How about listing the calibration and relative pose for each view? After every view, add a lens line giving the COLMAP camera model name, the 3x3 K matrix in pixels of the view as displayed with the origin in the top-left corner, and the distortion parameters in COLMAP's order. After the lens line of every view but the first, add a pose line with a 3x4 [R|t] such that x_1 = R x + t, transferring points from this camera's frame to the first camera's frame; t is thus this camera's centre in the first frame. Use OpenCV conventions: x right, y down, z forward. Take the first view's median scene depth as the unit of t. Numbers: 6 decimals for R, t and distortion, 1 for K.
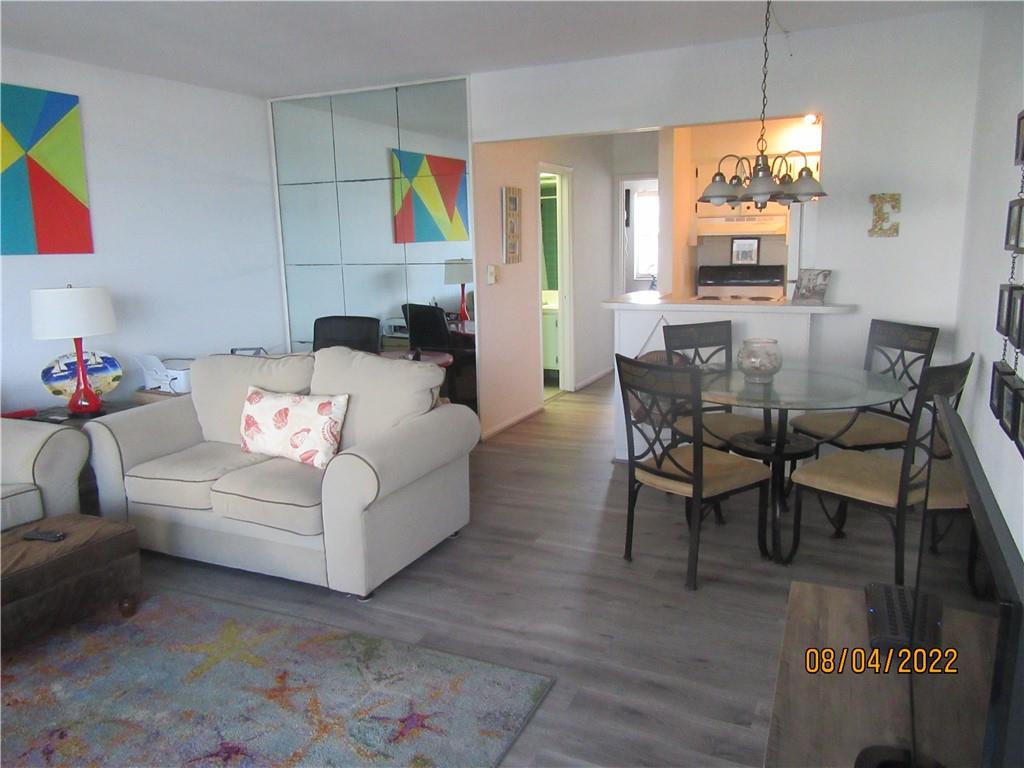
lens RADIAL K [[752.0, 0, 512.0], [0, 752.0, 384.0], [0, 0, 1]] dist [0.006152, -0.010500]
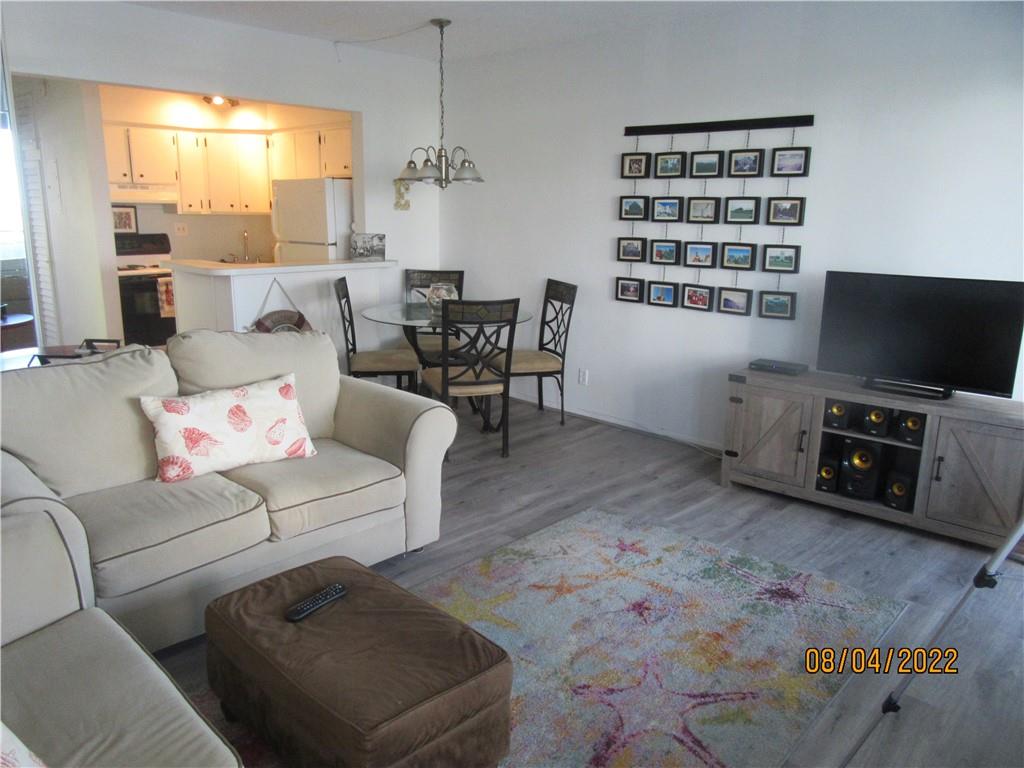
lens RADIAL K [[742.1, 0, 512.0], [0, 742.1, 384.0], [0, 0, 1]] dist [0.000905, -0.001644]
pose [[0.321482, -0.191161, 0.927419, -0.941975], [0.158646, 0.976440, 0.146271, -0.059950], [-0.933531, 0.100108, 0.344235, 0.448668]]
